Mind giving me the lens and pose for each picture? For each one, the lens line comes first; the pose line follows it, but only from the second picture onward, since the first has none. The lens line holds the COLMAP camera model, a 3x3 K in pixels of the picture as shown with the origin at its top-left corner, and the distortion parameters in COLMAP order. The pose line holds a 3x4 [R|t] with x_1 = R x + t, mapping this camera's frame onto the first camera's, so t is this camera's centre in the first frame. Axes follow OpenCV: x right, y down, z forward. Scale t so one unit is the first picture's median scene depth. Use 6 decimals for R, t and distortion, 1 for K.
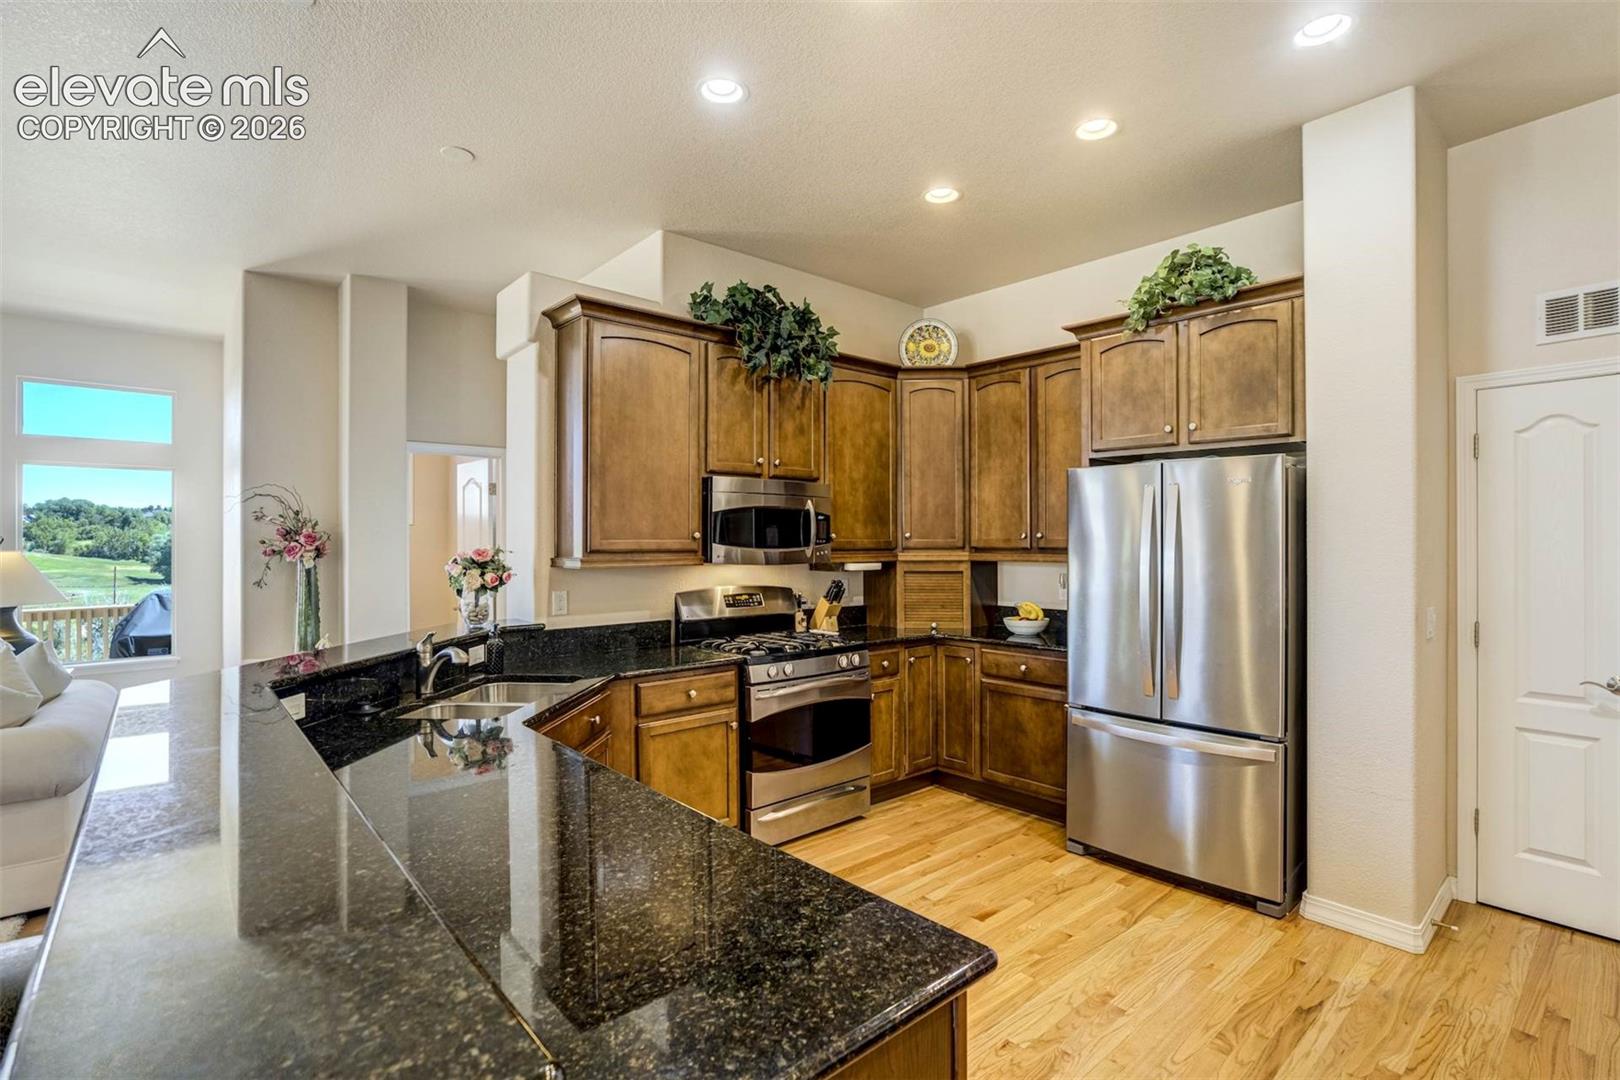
lens RADIAL K [[742.6, 0, 822.5], [0, 742.6, 540.1], [0, 0, 1]] dist [-0.028286, 0.002143]
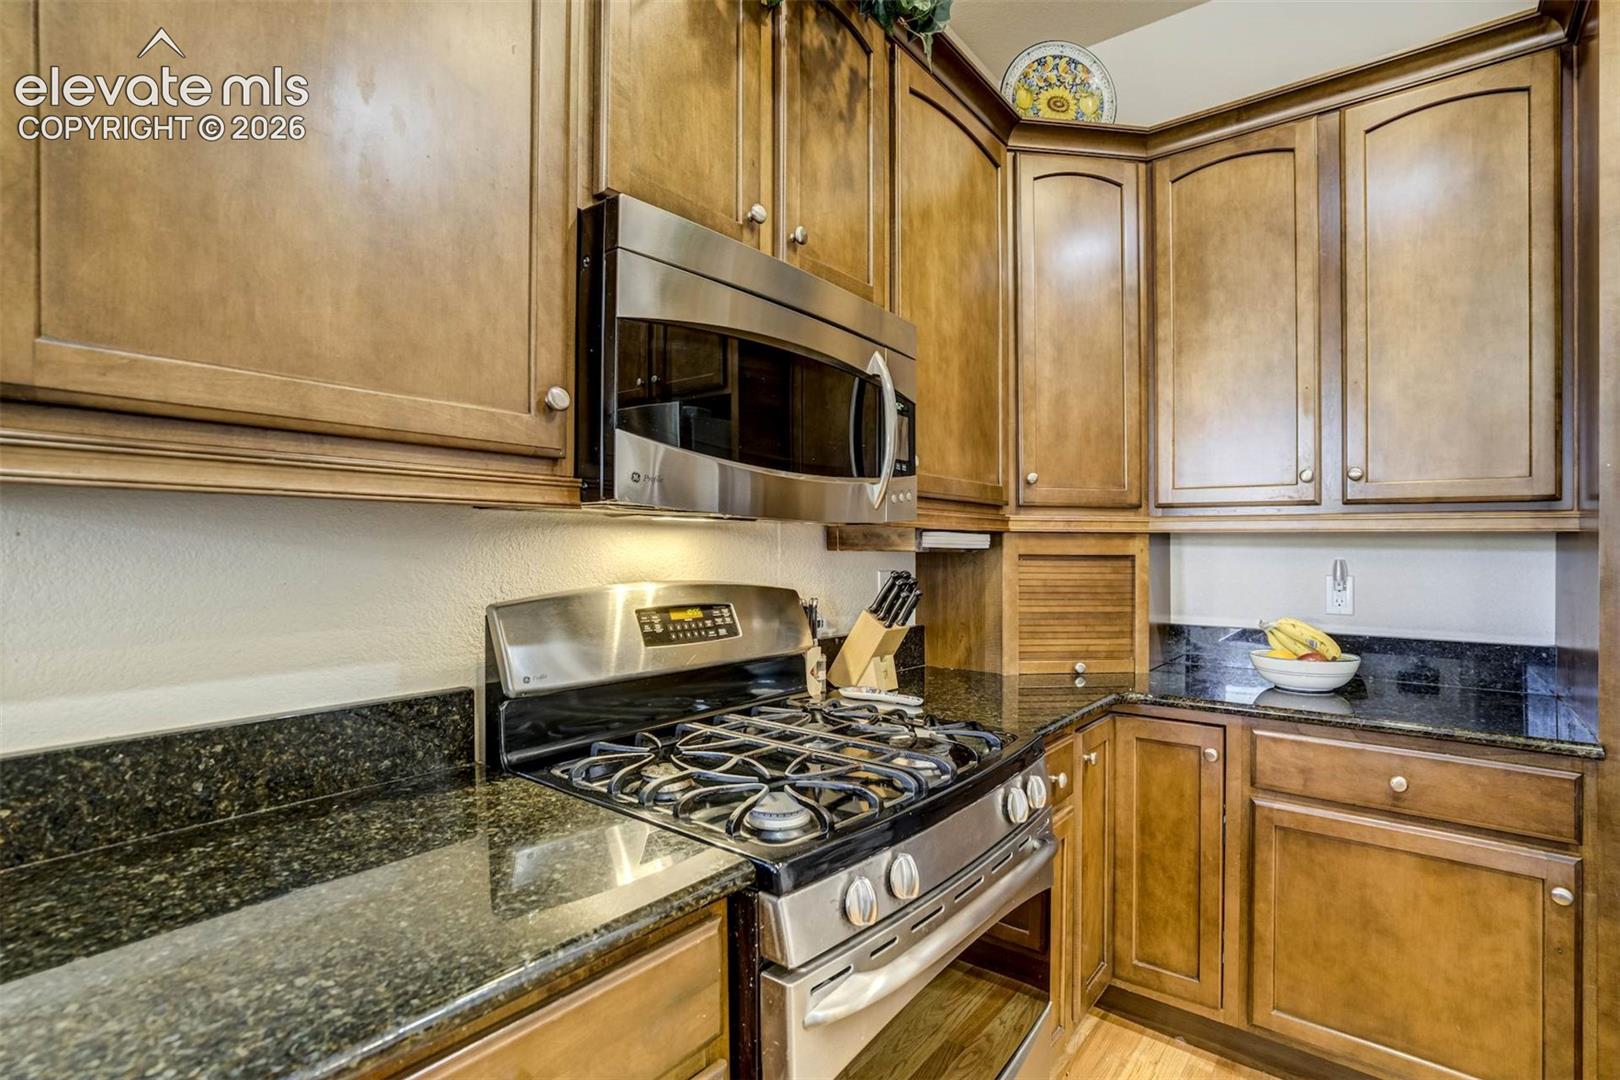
lens RADIAL K [[742.6, 0, 834.4], [0, 742.6, 561.6], [0, 0, 1]] dist [-0.028286, 0.002143]
pose [[0.982785, 0.006310, 0.184647, -0.106211], [-0.010646, 0.999690, 0.022501, 0.042269], [-0.184448, -0.024080, 0.982547, 0.636703]]
